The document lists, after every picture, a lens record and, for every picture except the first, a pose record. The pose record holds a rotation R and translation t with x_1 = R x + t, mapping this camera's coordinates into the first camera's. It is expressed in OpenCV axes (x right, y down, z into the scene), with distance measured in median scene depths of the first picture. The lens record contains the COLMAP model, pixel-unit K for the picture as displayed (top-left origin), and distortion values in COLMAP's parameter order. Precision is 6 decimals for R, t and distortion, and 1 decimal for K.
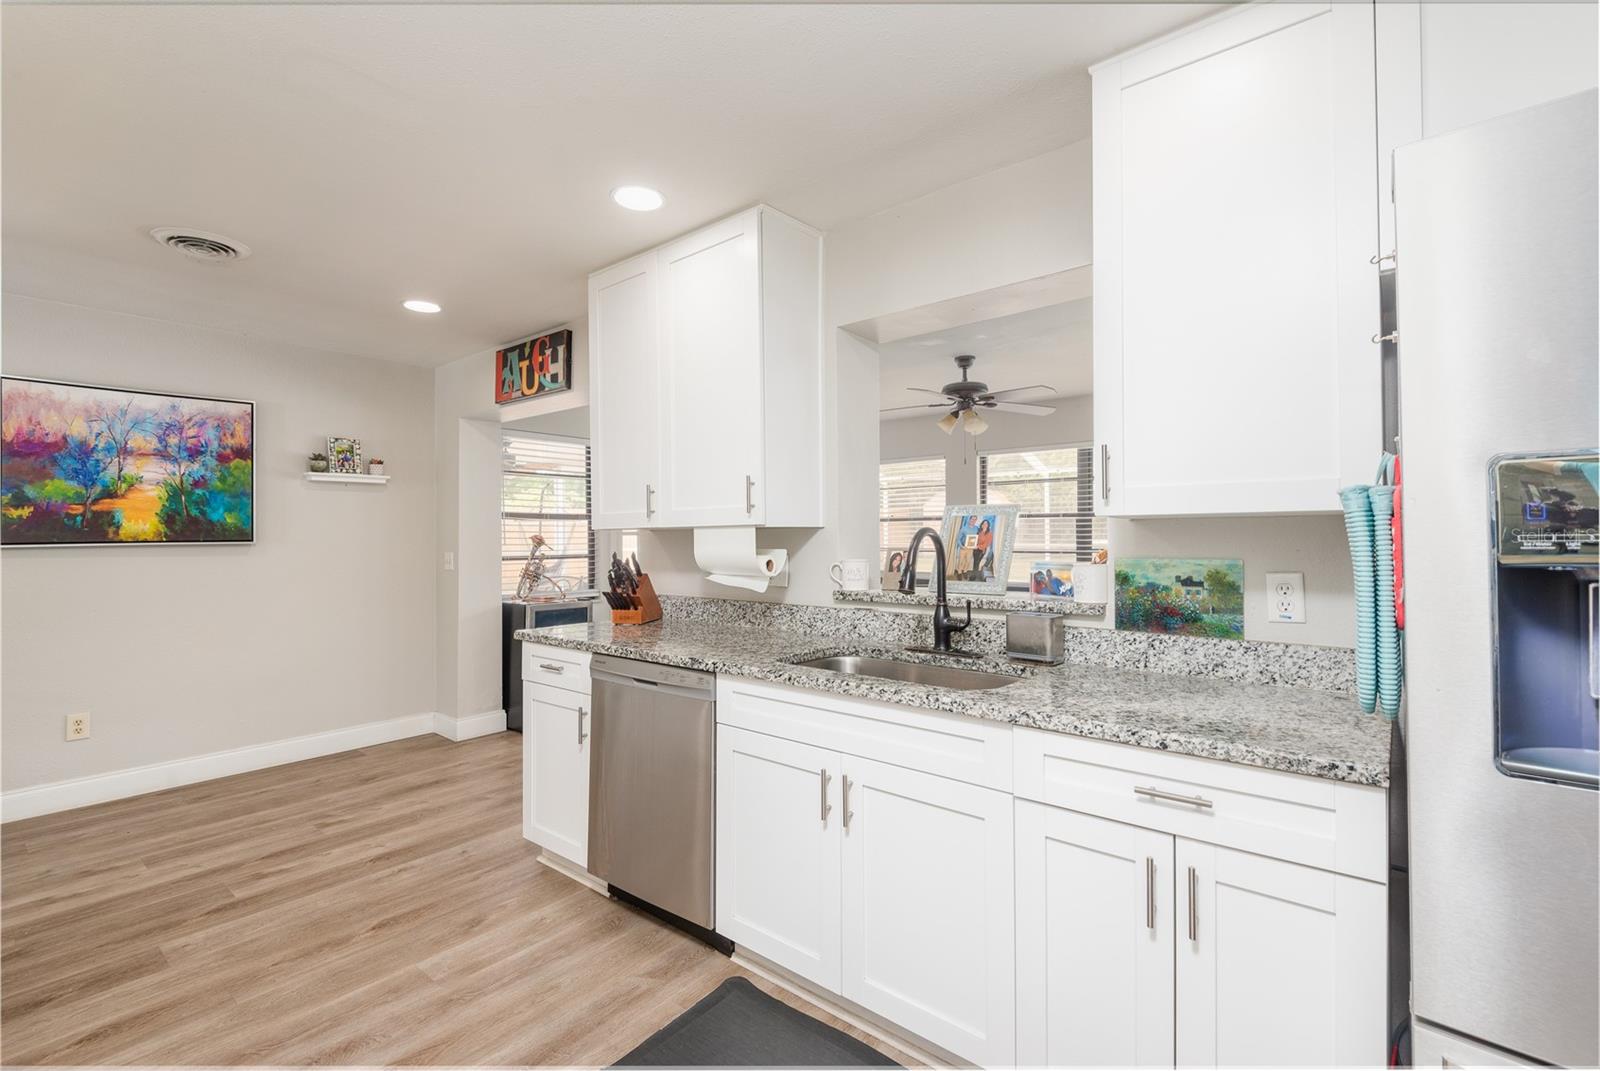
lens RADIAL K [[714.7, 0, 804.3], [0, 714.7, 530.0], [0, 0, 1]] dist [0.021022, -0.014950]
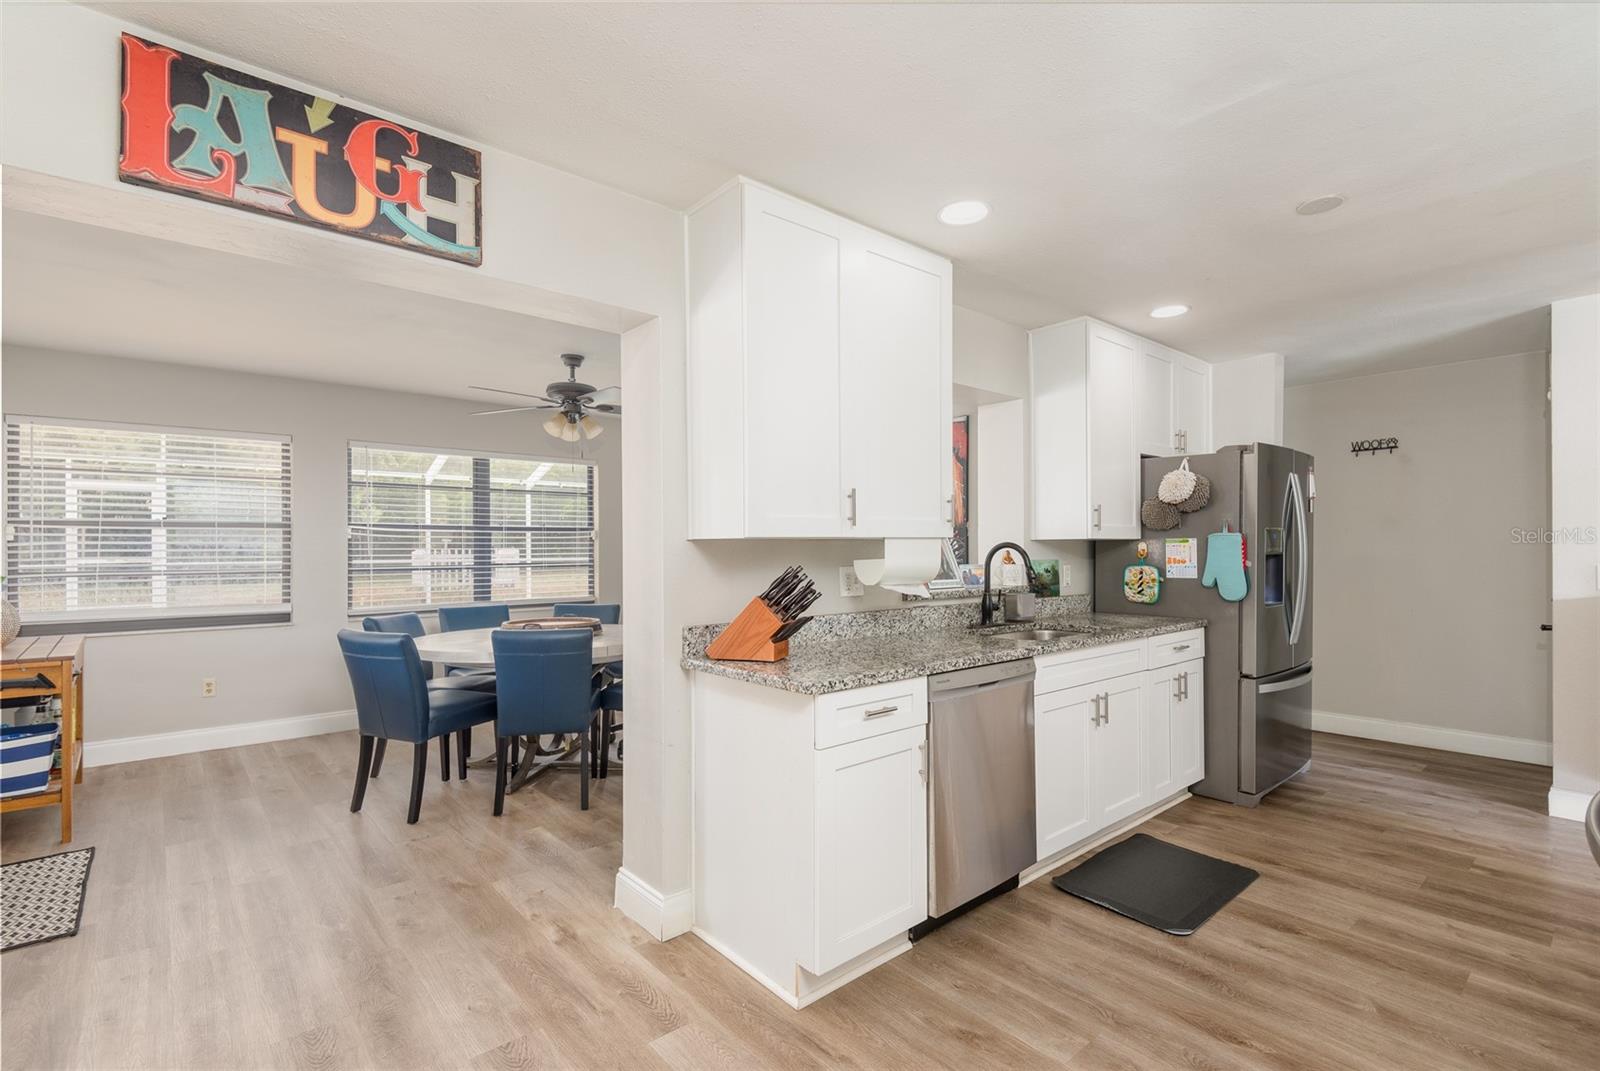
lens RADIAL K [[741.5, 0, 817.4], [0, 741.5, 546.2], [0, 0, 1]] dist [0.001252, -0.000420]
pose [[0.154645, 0.008191, 0.987936, -0.810412], [-0.005860, 0.999956, -0.007373, 0.011380], [-0.987953, -0.004649, 0.154687, 0.653962]]
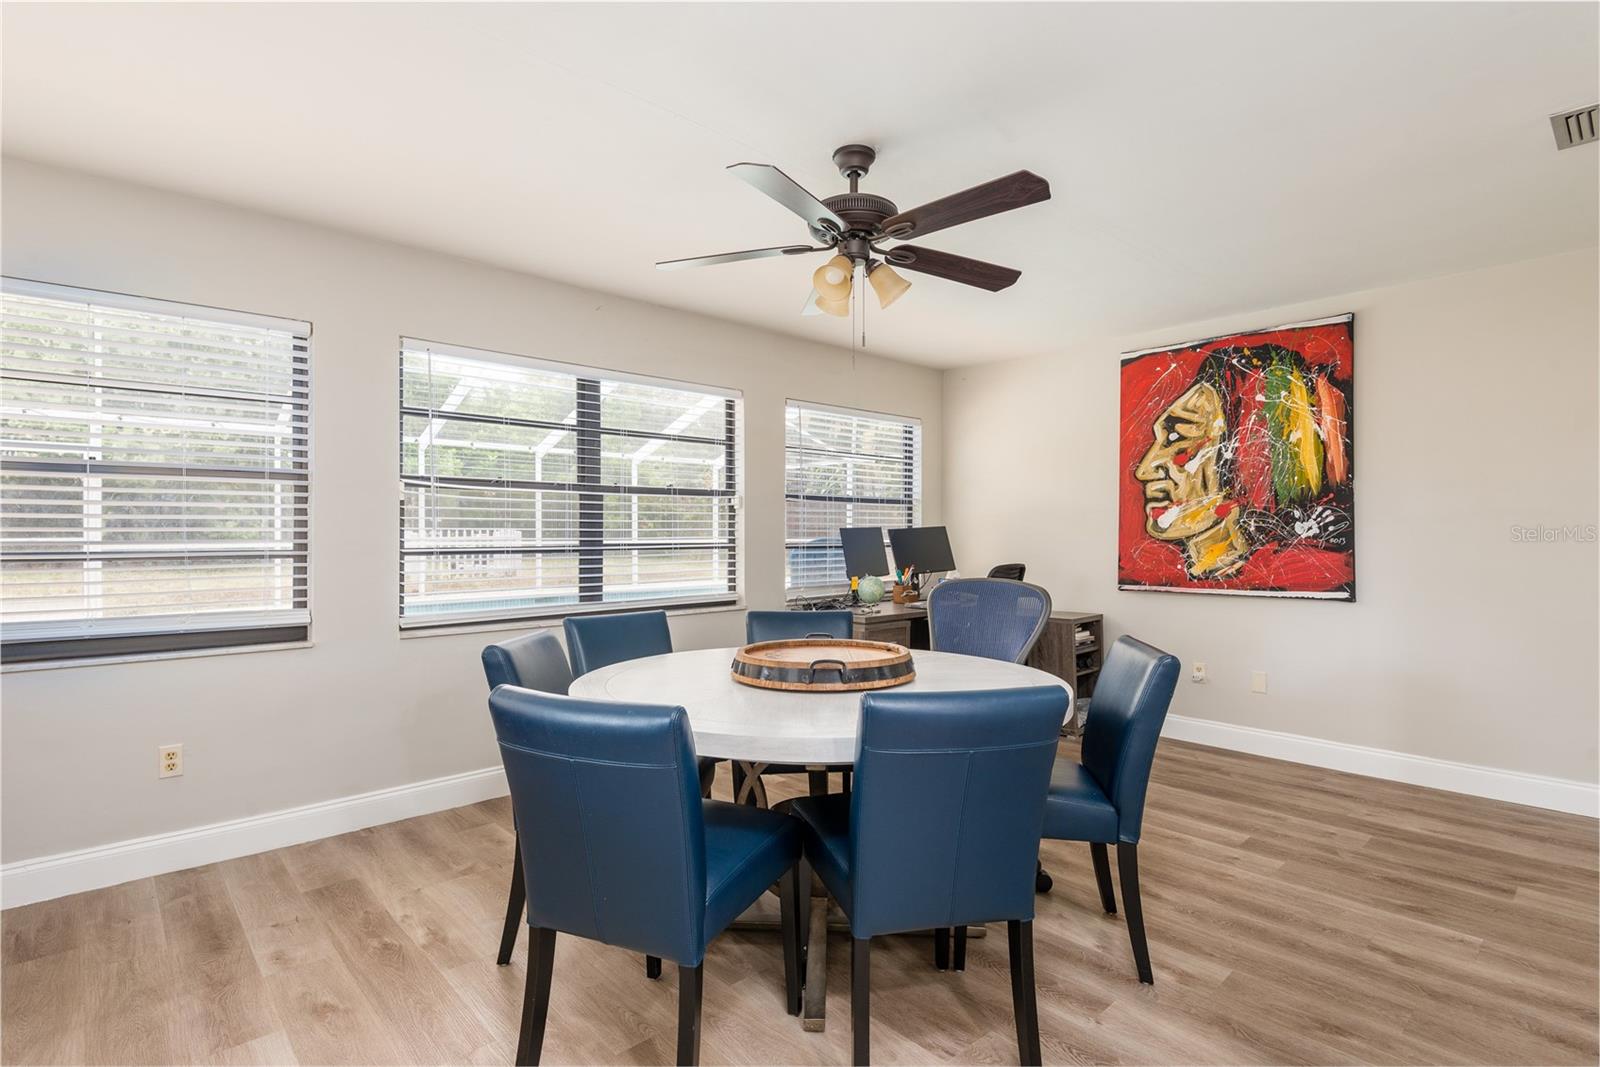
lens RADIAL K [[791.6, 0, 796.9], [0, 791.6, 533.0], [0, 0, 1]] dist [-0.000757, 0.000061]
pose [[0.155534, 0.005494, 0.987815, -0.384613], [-0.007553, 0.999962, -0.004373, 0.029234], [-0.987802, -0.006781, 0.155570, 1.154276]]
